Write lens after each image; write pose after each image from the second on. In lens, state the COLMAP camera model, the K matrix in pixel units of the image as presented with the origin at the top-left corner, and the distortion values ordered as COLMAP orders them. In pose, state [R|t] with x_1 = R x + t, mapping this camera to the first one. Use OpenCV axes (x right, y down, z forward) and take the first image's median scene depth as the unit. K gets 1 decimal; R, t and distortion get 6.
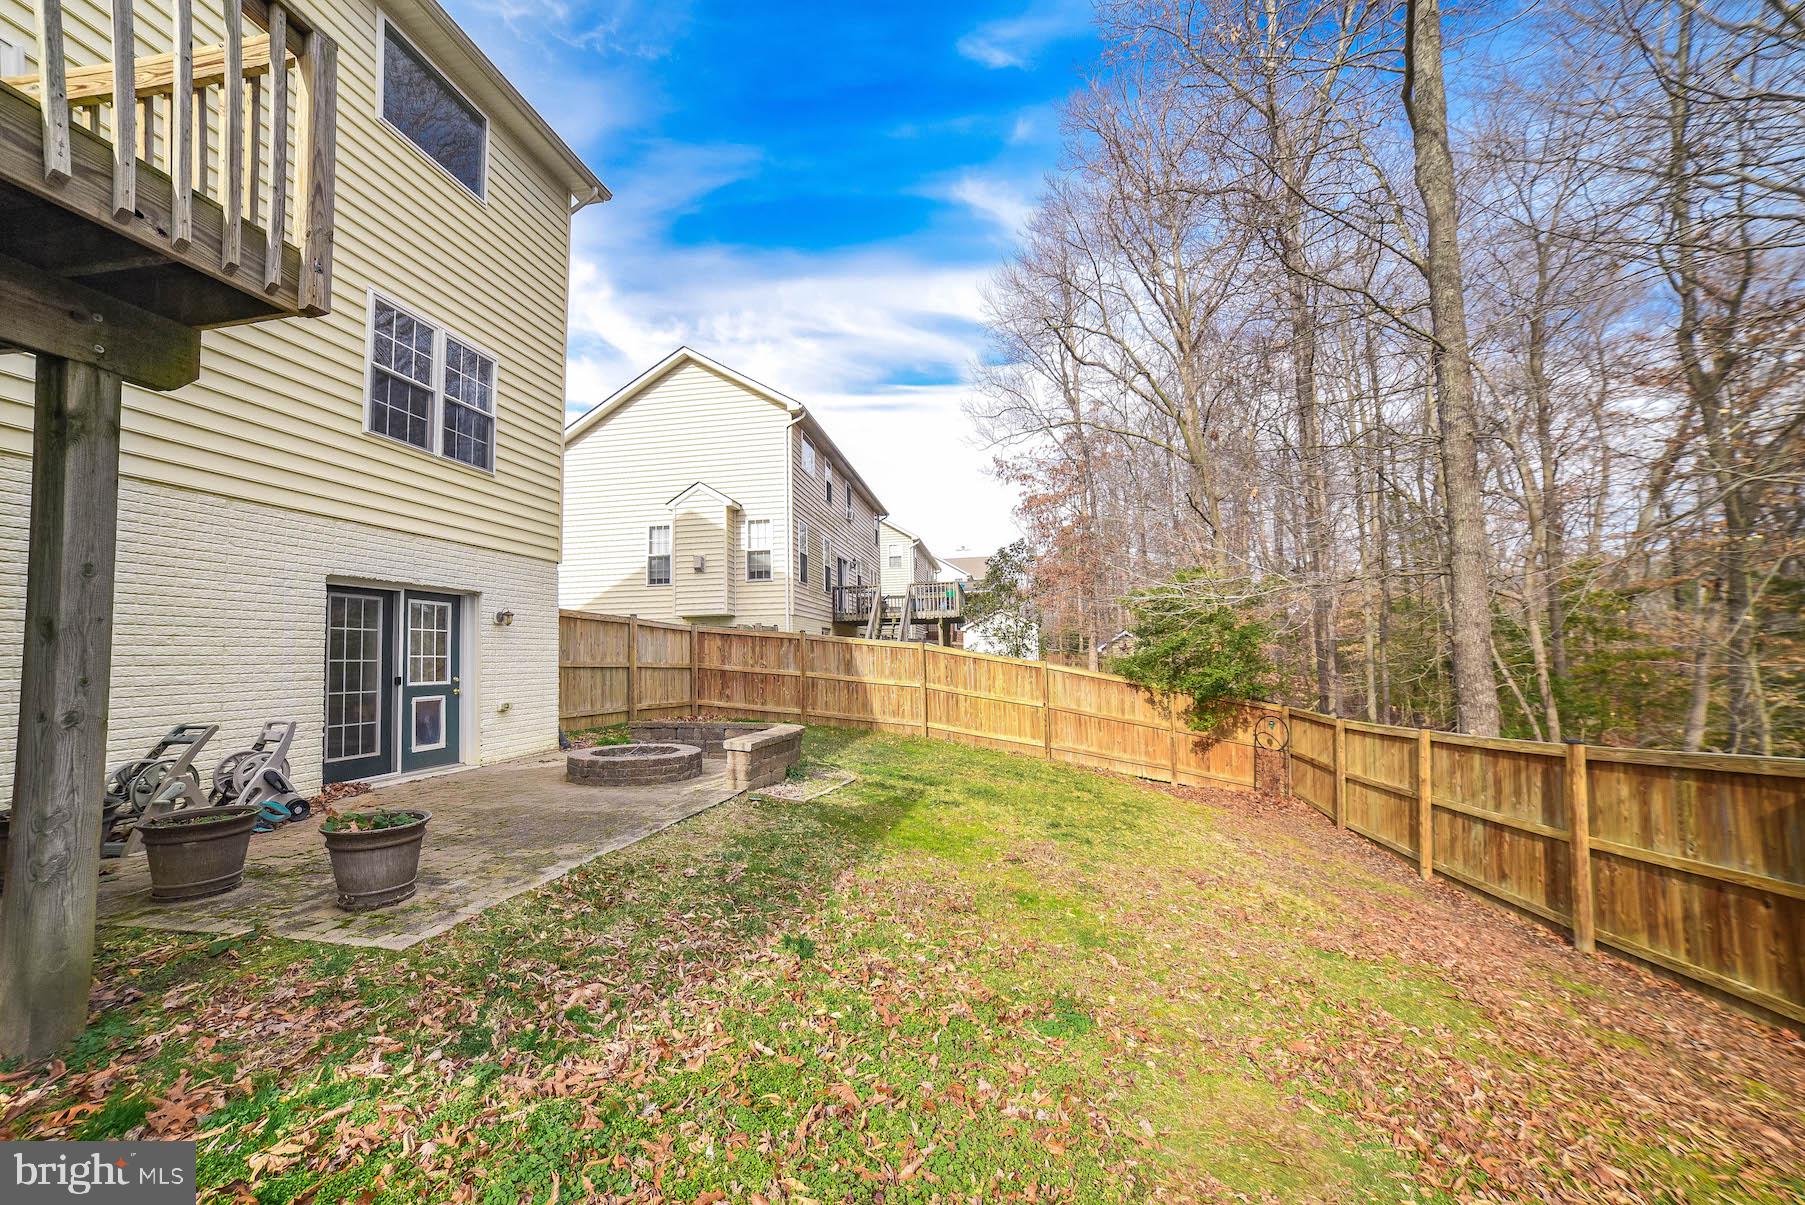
lens RADIAL K [[762.8, 0, 947.3], [0, 762.8, 610.6], [0, 0, 1]] dist [0.016320, 0.000128]
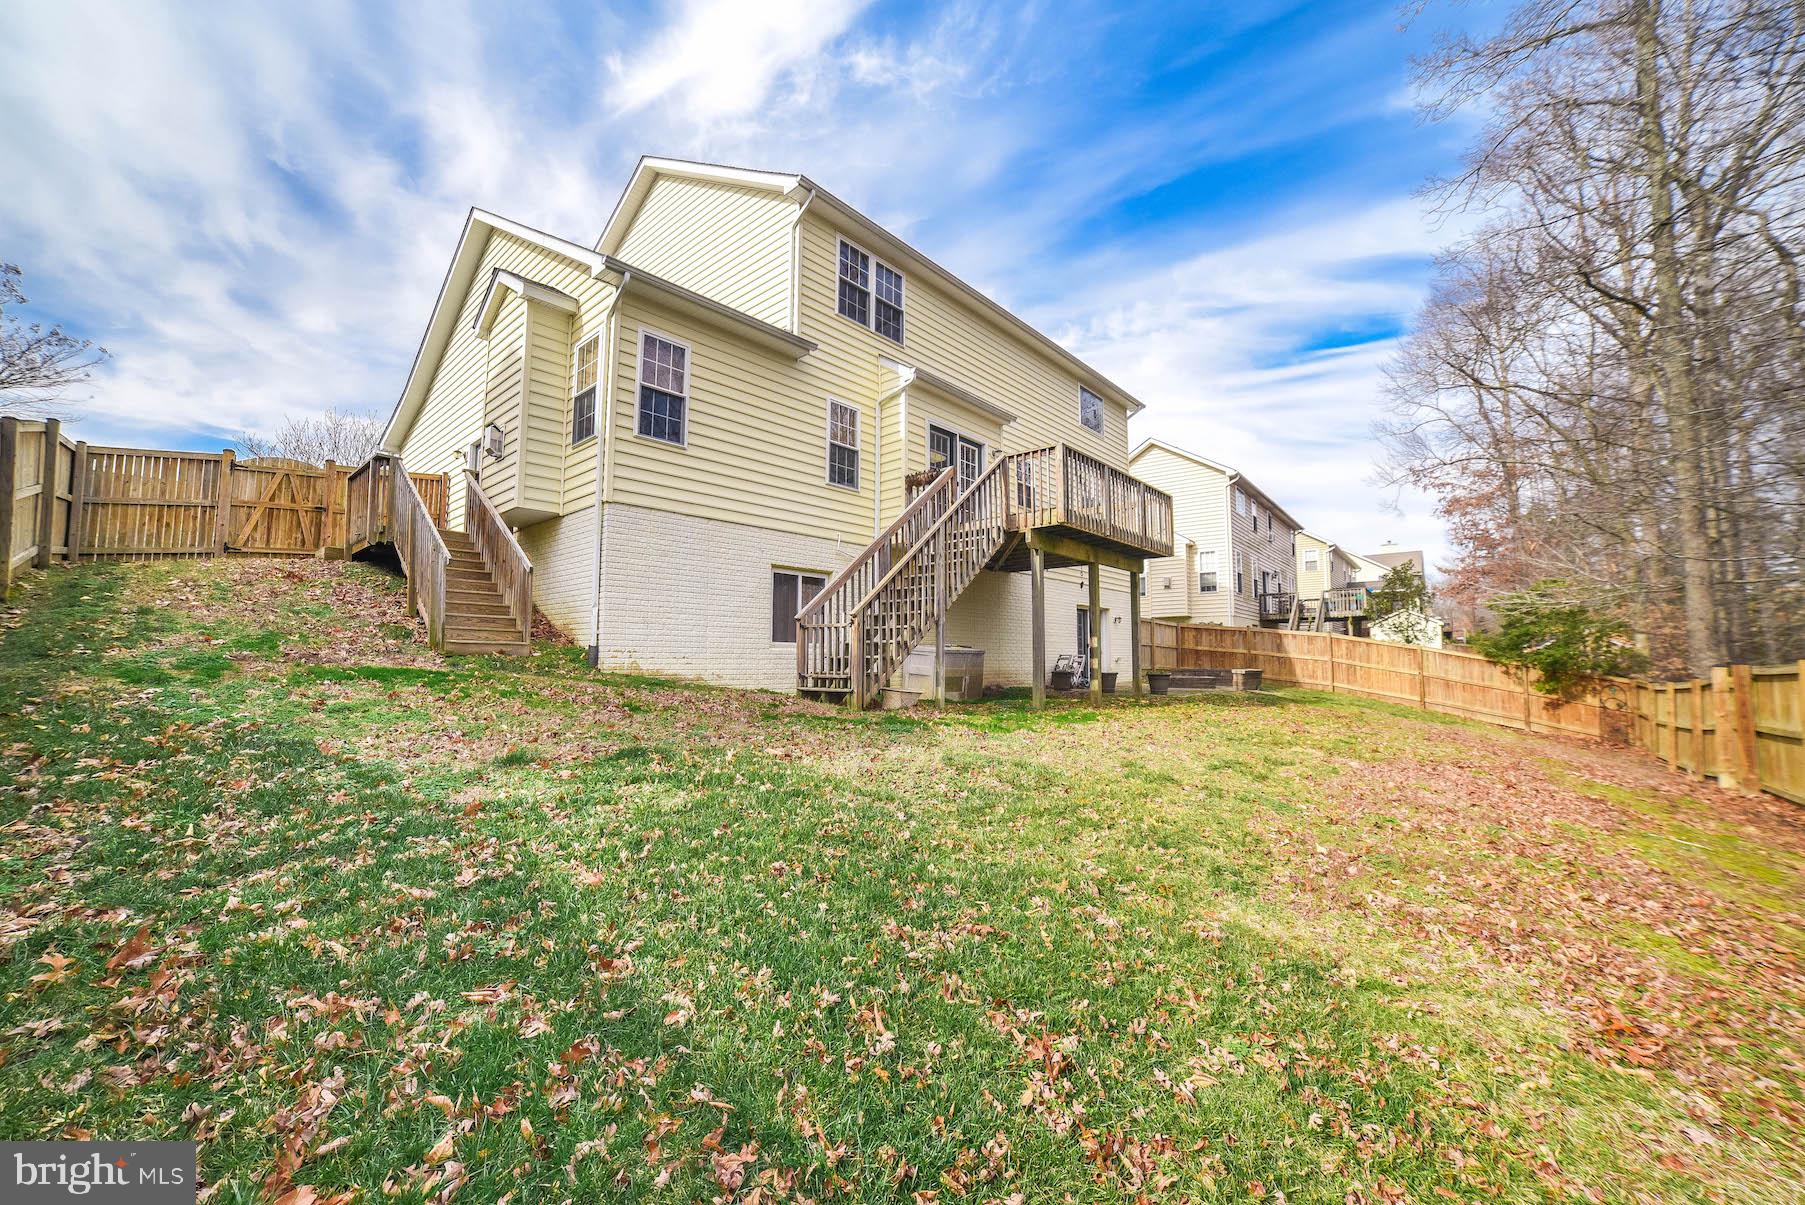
lens RADIAL K [[762.8, 0, 947.3], [0, 762.8, 610.6], [0, 0, 1]] dist [0.016320, 0.000128]
pose [[0.870665, -0.015042, -0.491647, 0.042168], [0.016178, 0.999867, -0.001942, -0.010219], [0.491611, -0.006263, 0.870792, -0.556872]]
